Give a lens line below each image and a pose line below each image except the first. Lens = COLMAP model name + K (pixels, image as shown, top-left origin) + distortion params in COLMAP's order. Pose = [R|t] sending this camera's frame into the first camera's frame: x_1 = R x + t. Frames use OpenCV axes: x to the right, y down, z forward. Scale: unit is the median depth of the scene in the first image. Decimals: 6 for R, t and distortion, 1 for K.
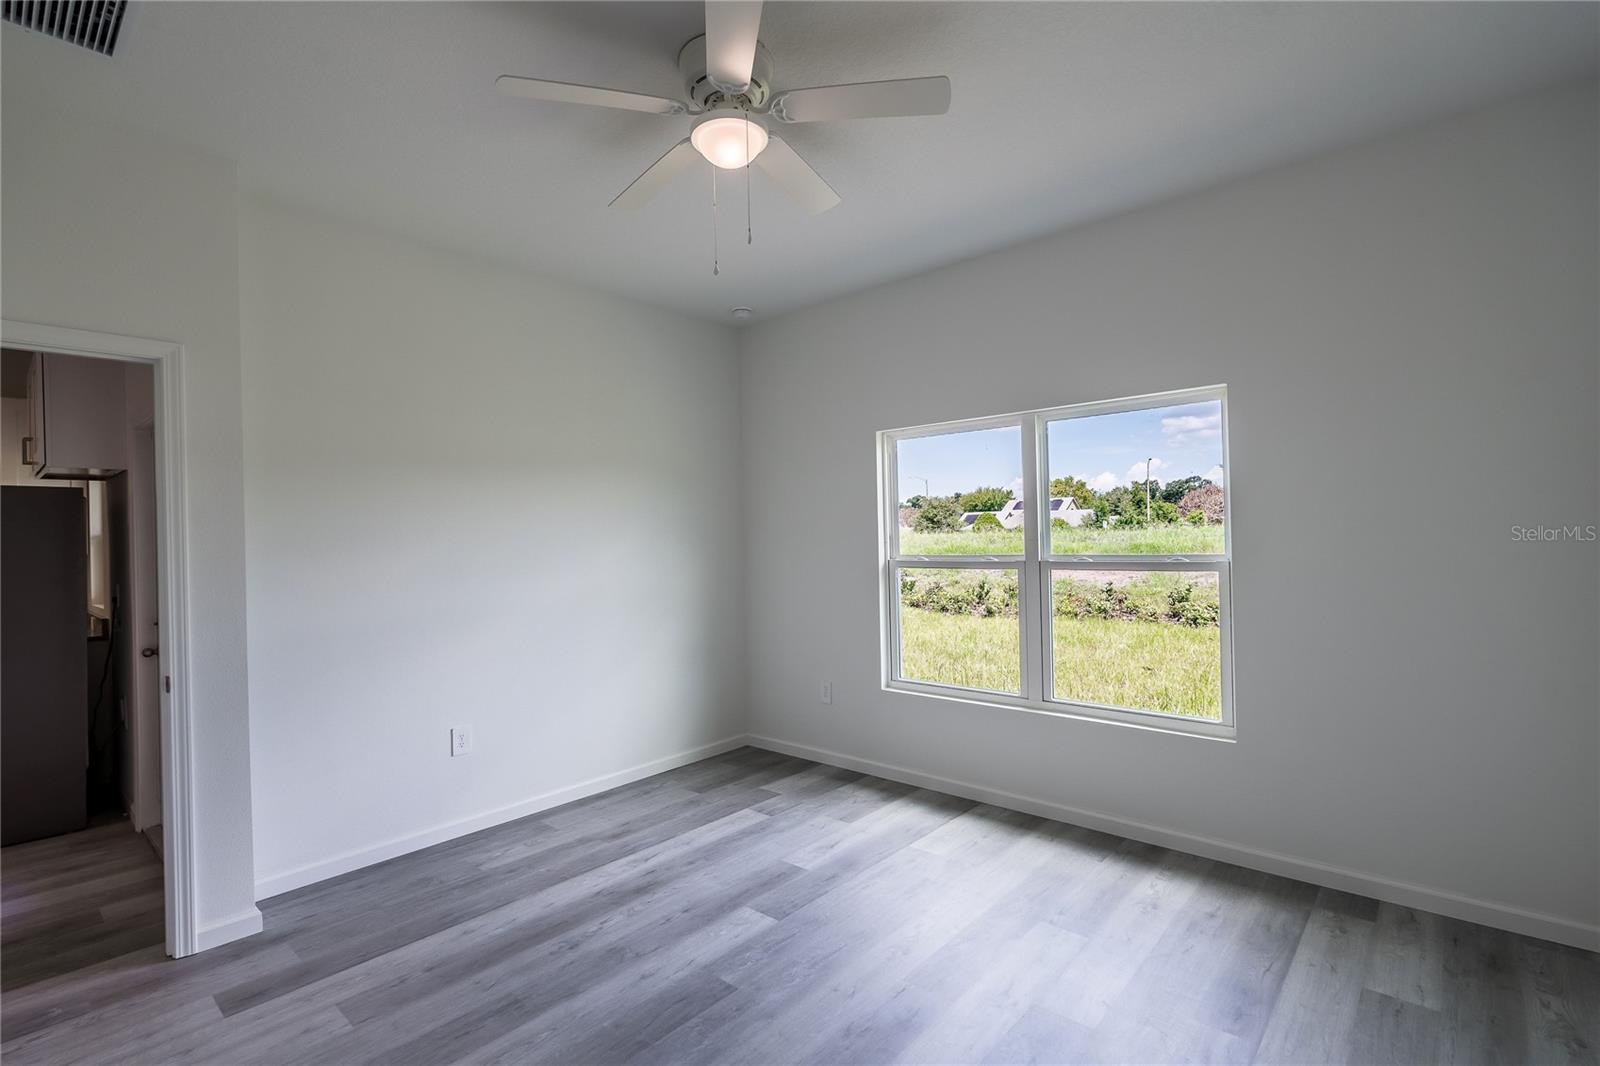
lens RADIAL K [[748.4, 0, 794.0], [0, 748.4, 537.2], [0, 0, 1]] dist [-0.000759, -0.000169]
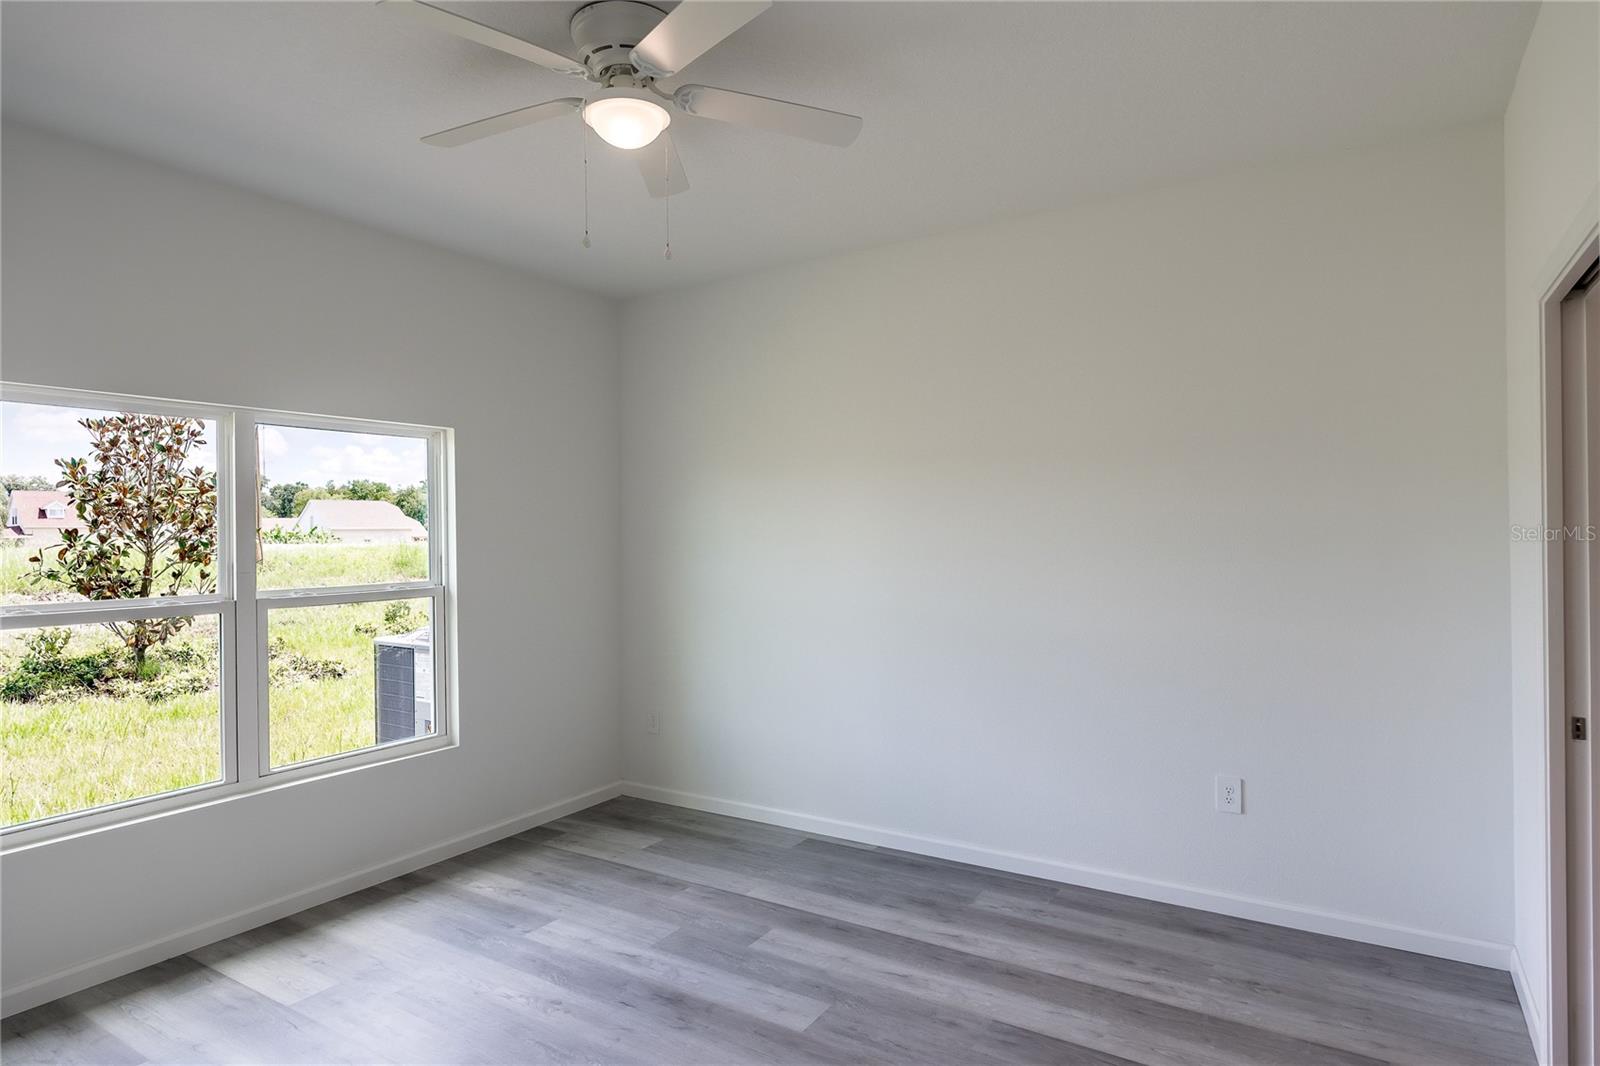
lens RADIAL K [[893.1, 0, 794.0], [0, 893.1, 532.2], [0, 0, 1]] dist [0.003112, 0.000140]
pose [[-0.169226, 0.030510, 0.985105, -0.810196], [0.019233, 0.999433, -0.027649, -0.002437], [-0.985390, 0.014267, -0.169716, 0.695819]]
